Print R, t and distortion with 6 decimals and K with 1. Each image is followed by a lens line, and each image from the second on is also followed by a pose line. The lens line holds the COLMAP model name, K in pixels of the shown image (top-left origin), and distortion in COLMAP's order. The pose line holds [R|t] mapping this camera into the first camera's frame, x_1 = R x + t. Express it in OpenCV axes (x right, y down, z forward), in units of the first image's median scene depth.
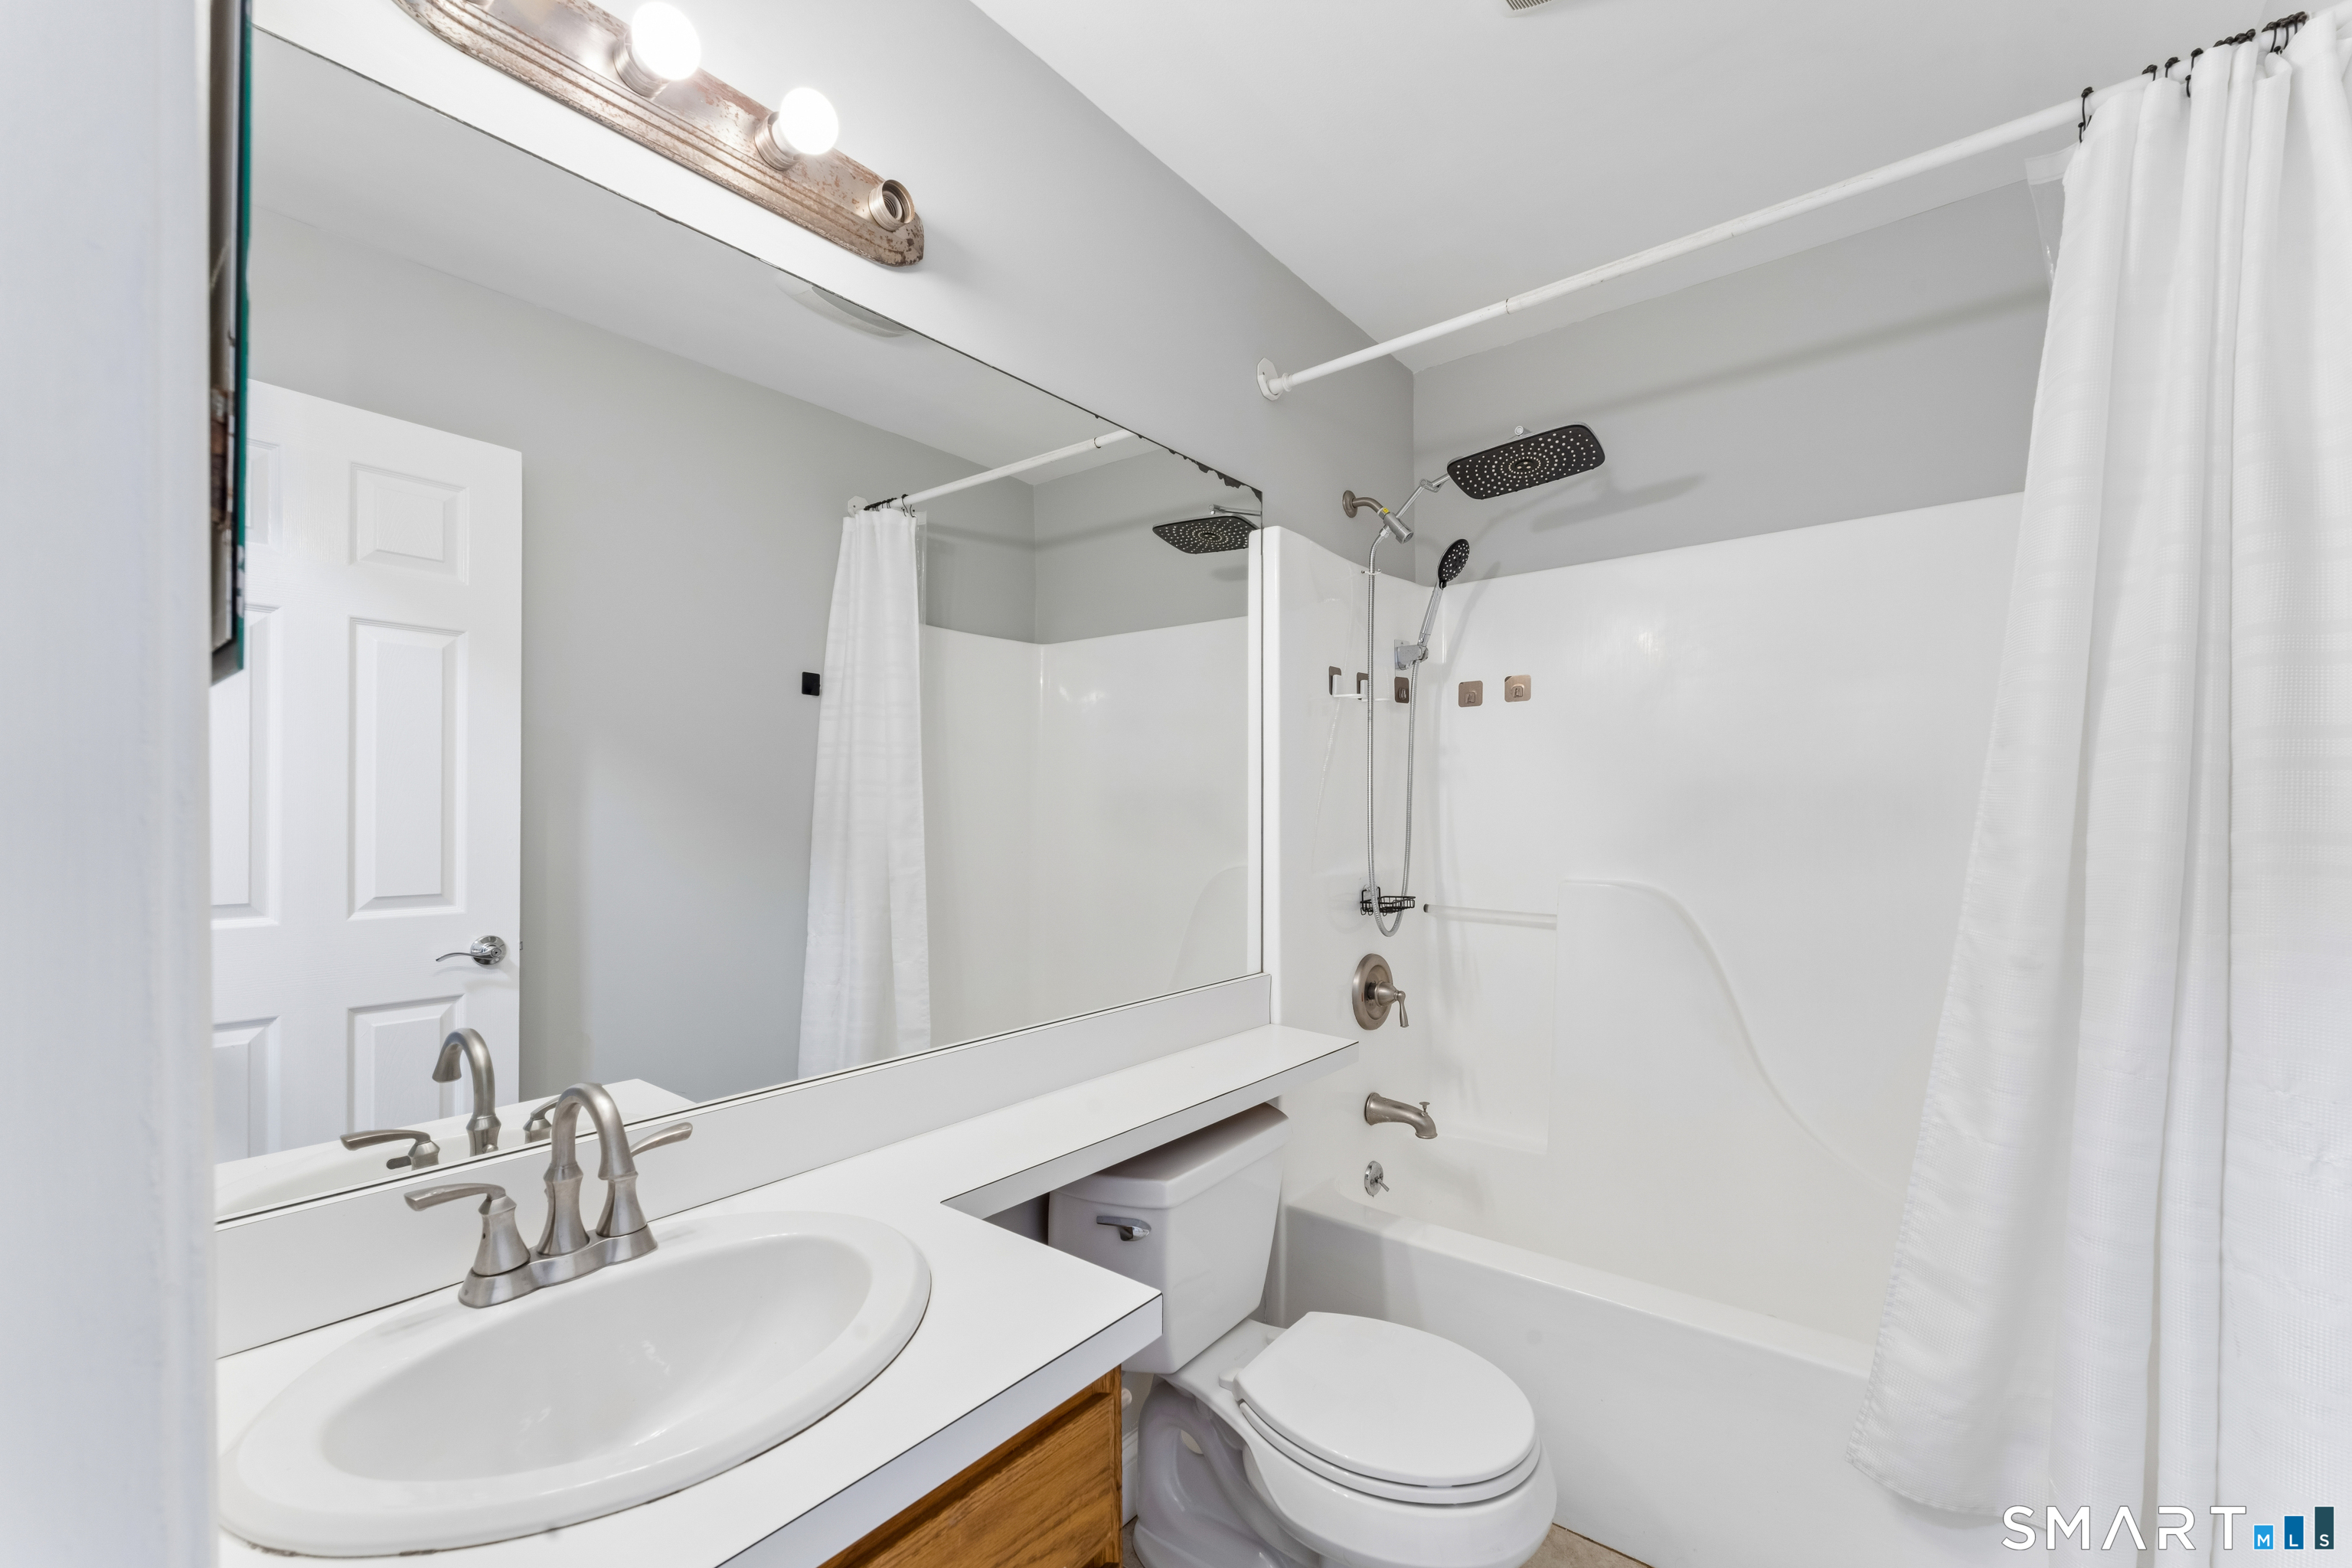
lens RADIAL K [[955.9, 0, 1185.2], [0, 955.9, 791.8], [0, 0, 1]] dist [0.000949, -0.000505]
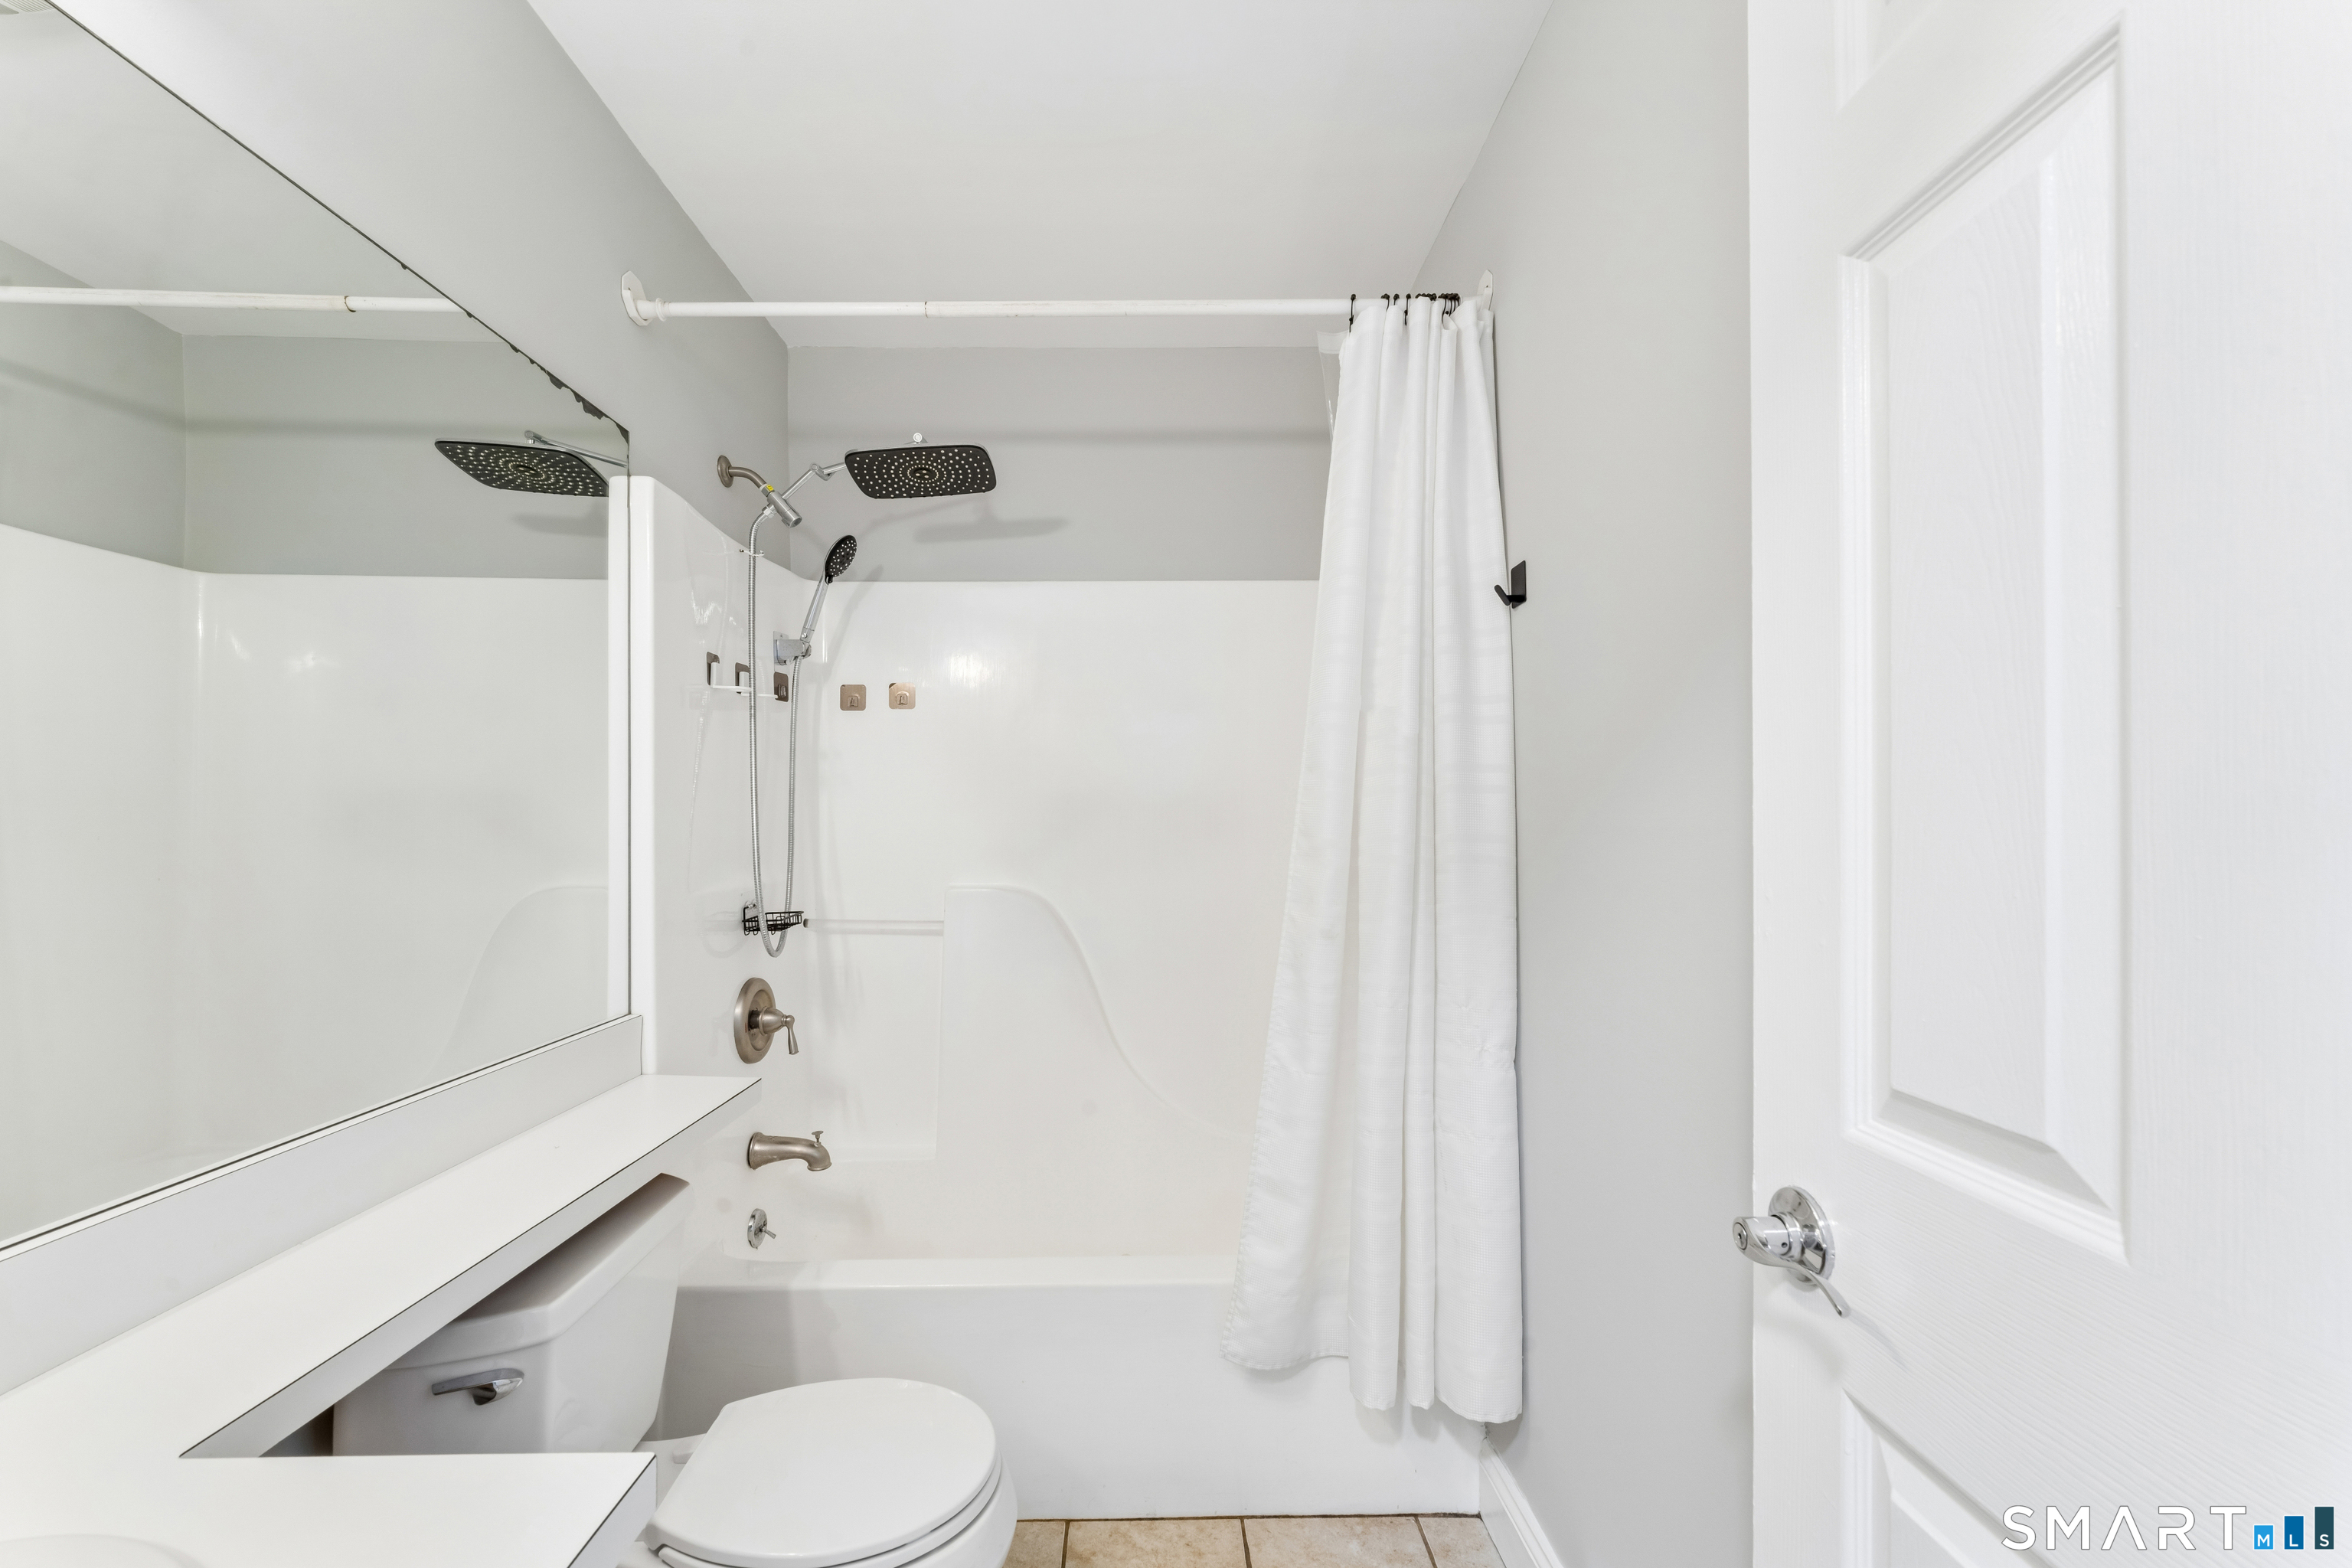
lens RADIAL K [[955.9, 0, 1174.2], [0, 955.9, 801.4], [0, 0, 1]] dist [0.000949, -0.000505]
pose [[0.773536, 0.014745, 0.633581, -0.082816], [-0.015335, 0.999872, -0.004546, 0.002375], [-0.633567, -0.006200, 0.773663, 0.067684]]
